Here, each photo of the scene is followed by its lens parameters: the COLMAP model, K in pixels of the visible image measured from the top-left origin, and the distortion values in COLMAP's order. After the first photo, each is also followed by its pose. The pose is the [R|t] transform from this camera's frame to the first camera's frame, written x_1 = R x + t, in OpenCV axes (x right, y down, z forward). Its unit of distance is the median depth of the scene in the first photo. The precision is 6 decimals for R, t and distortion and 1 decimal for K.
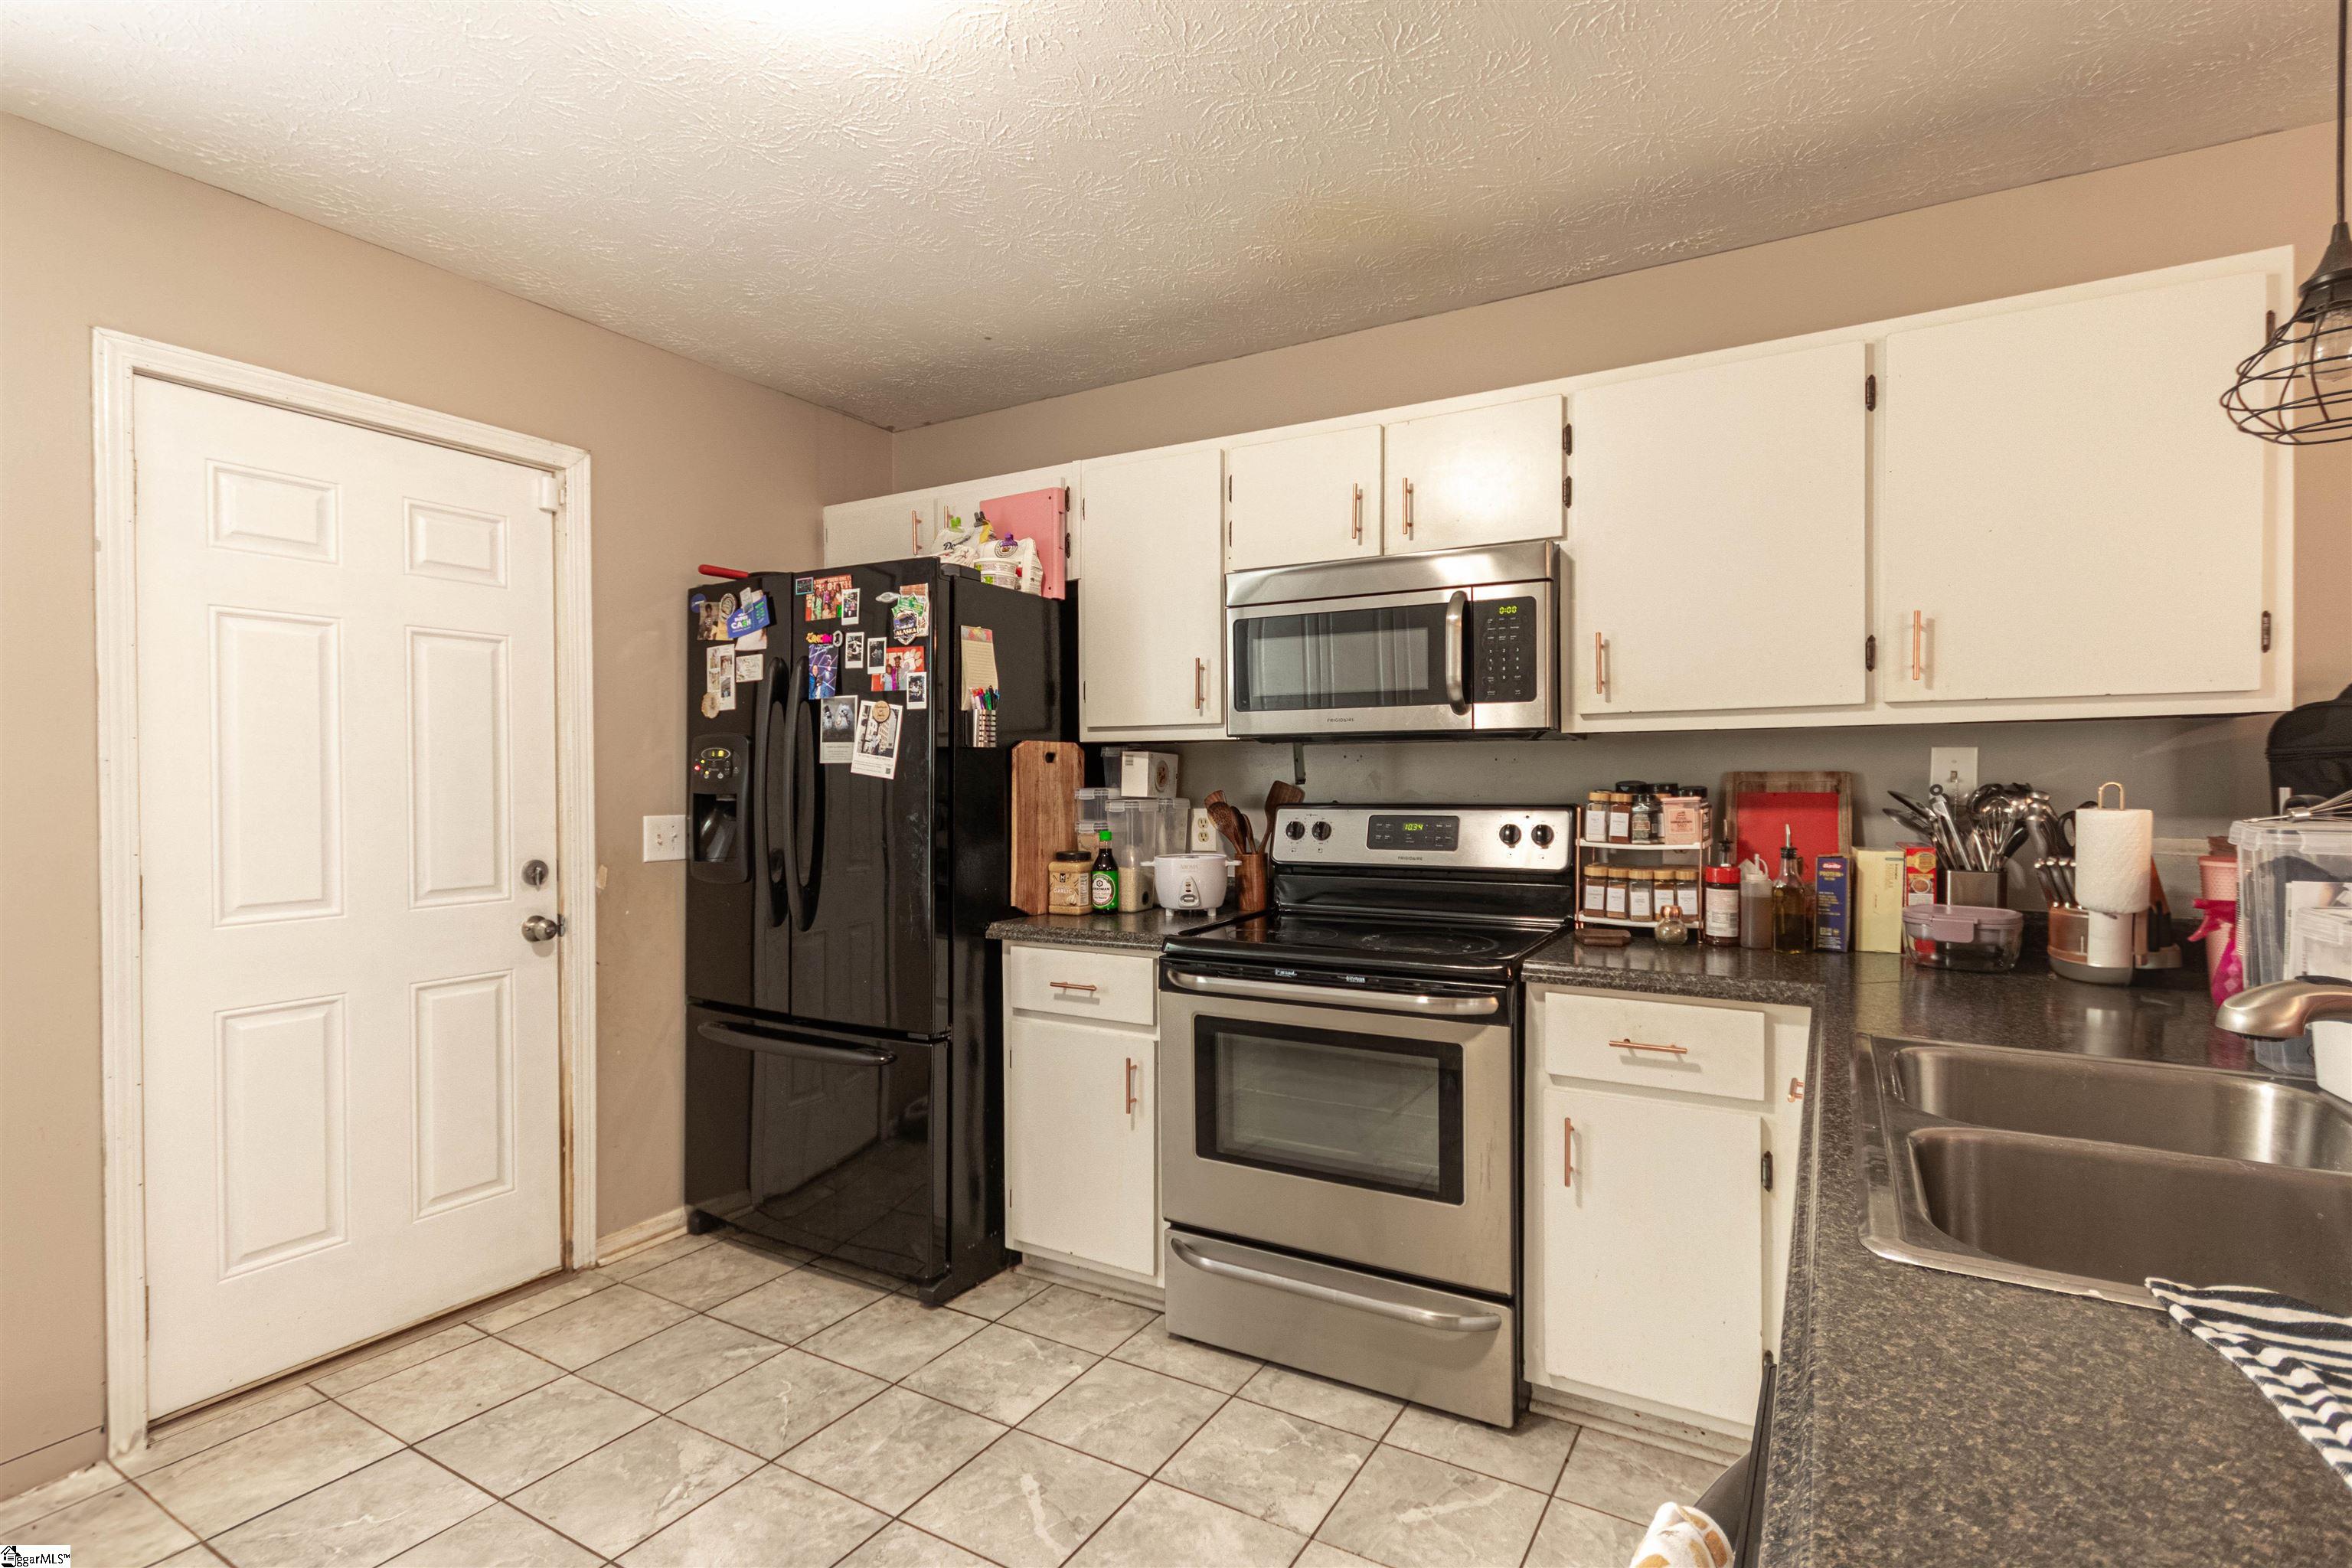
lens RADIAL K [[1116.7, 0, 1176.0], [0, 1116.7, 784.0], [0, 0, 1]] dist [0.000595, 0.000689]
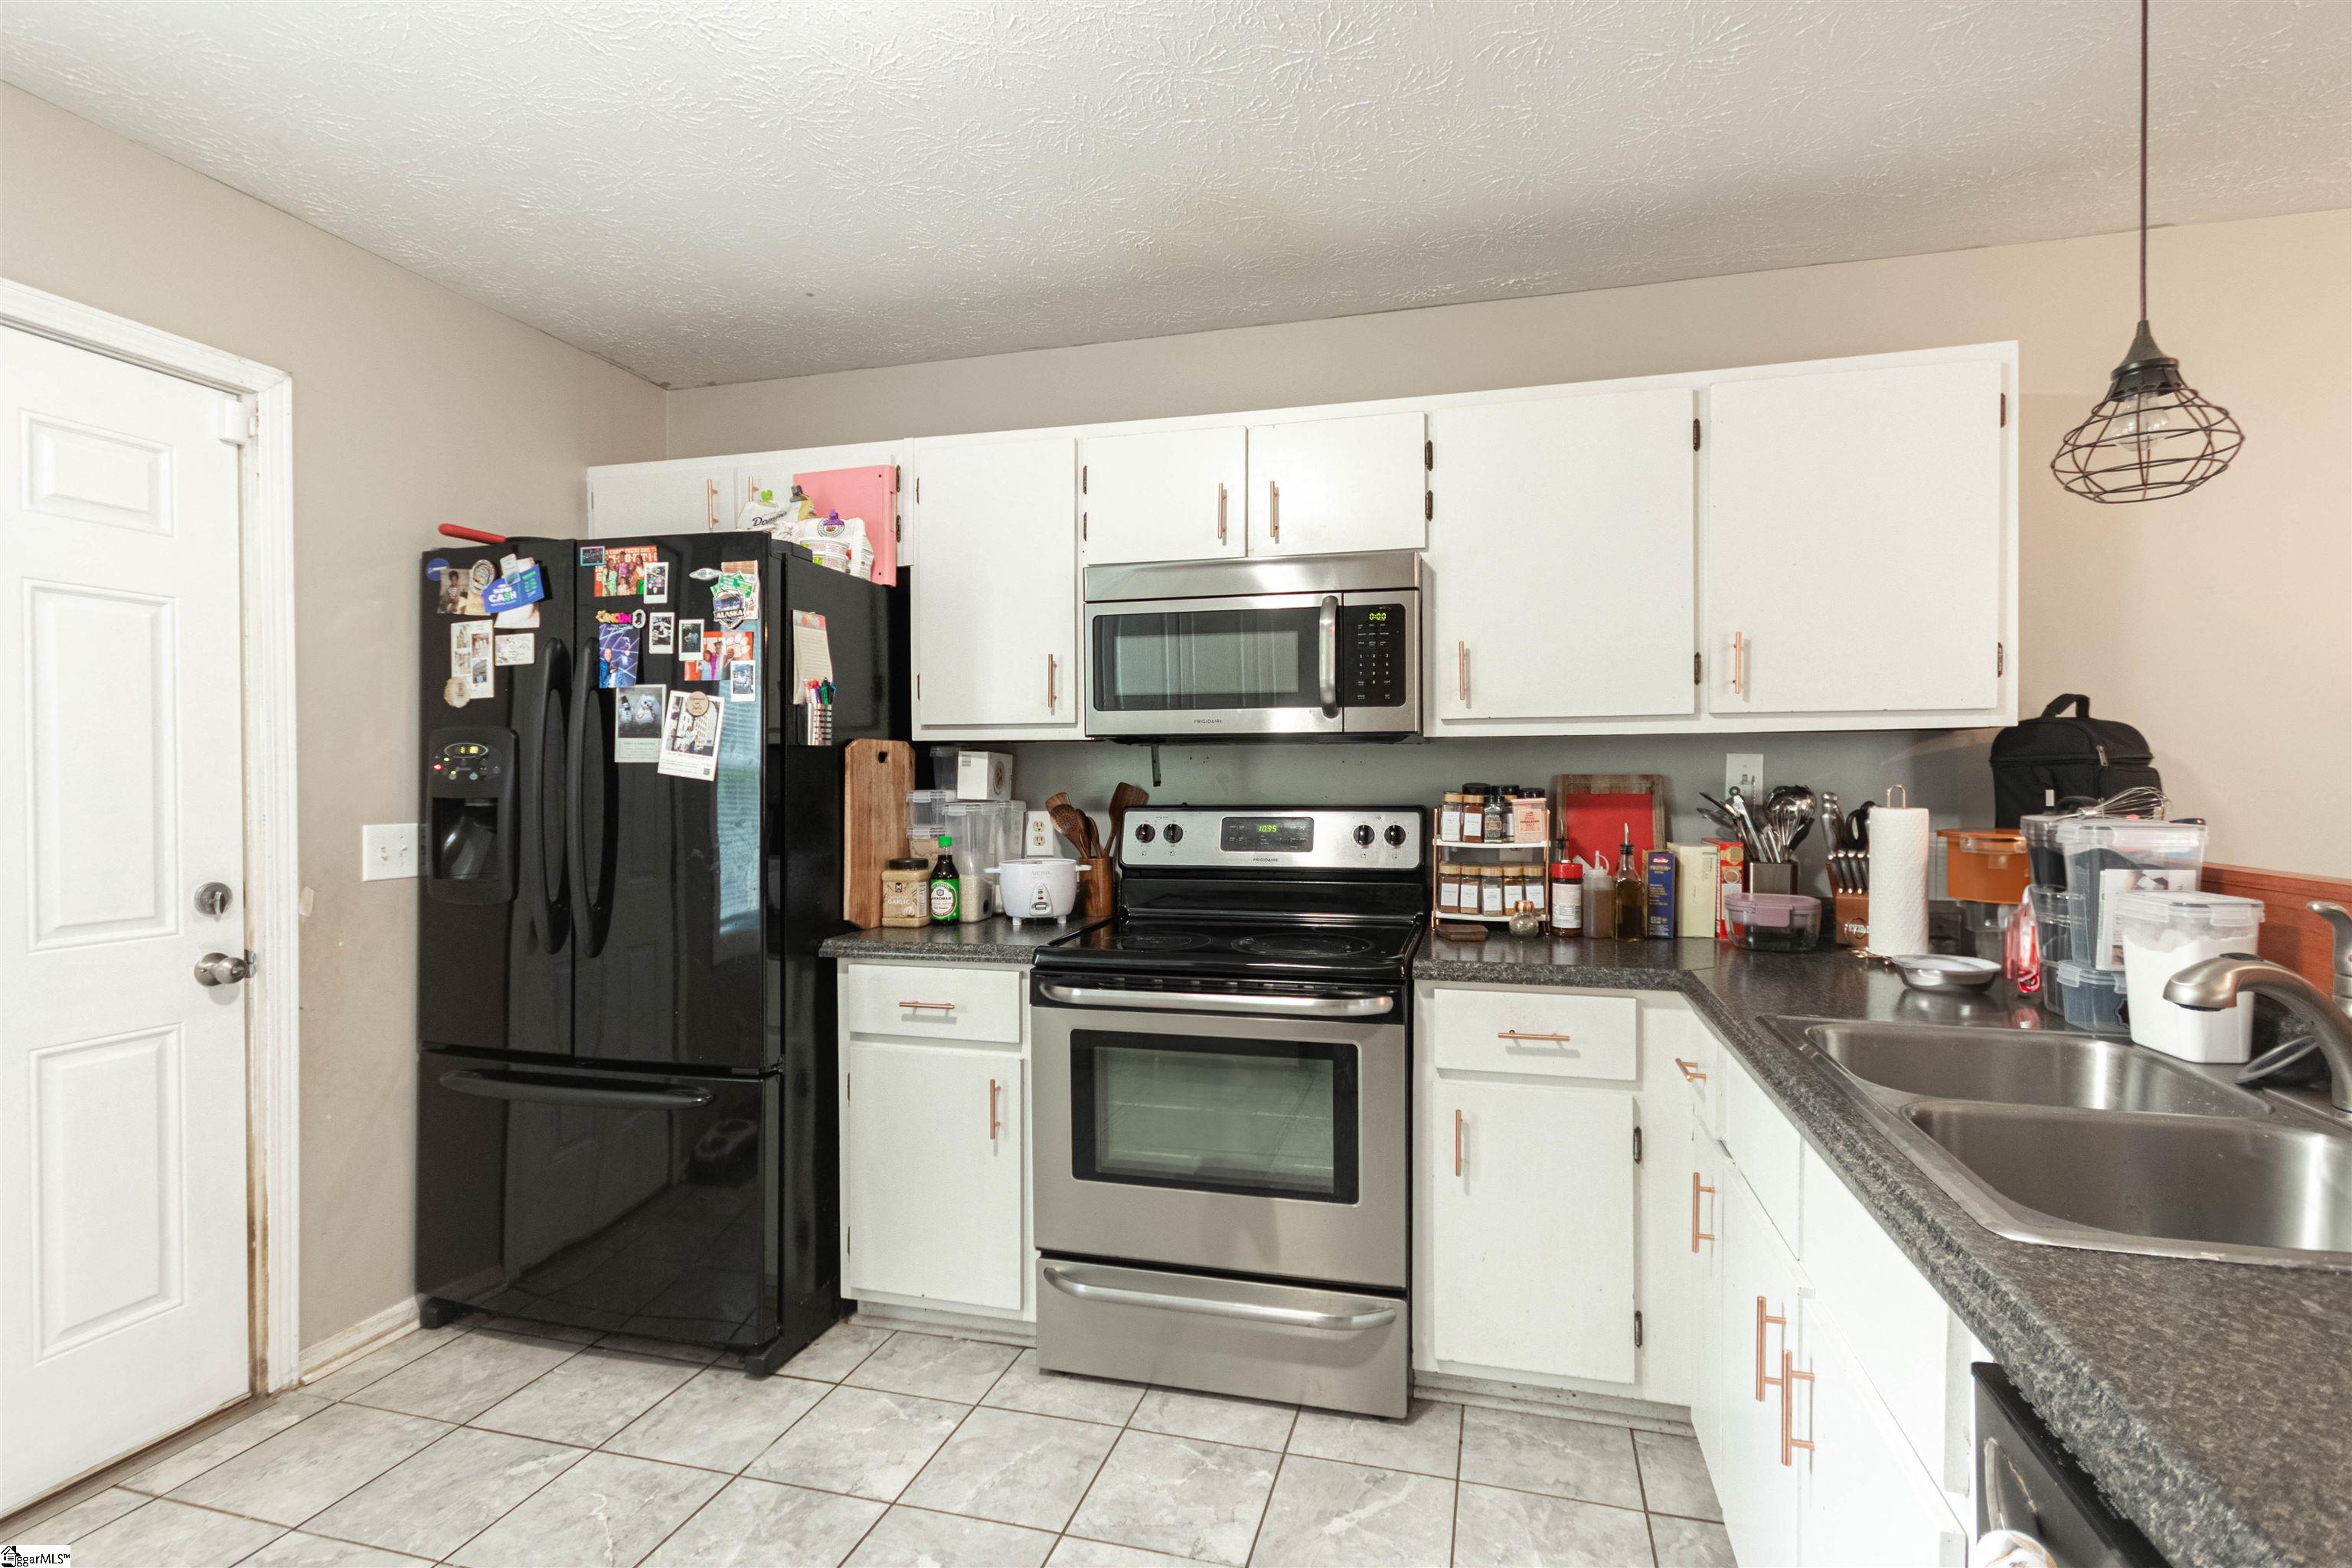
lens RADIAL K [[1094.3, 0, 1186.9], [0, 1094.3, 779.8], [0, 0, 1]] dist [0.007077, -0.004052]
pose [[0.962579, 0.000813, 0.270998, -0.131733], [0.000083, 0.999995, -0.003292, -0.002400], [-0.271000, 0.003191, 0.962574, 0.070917]]
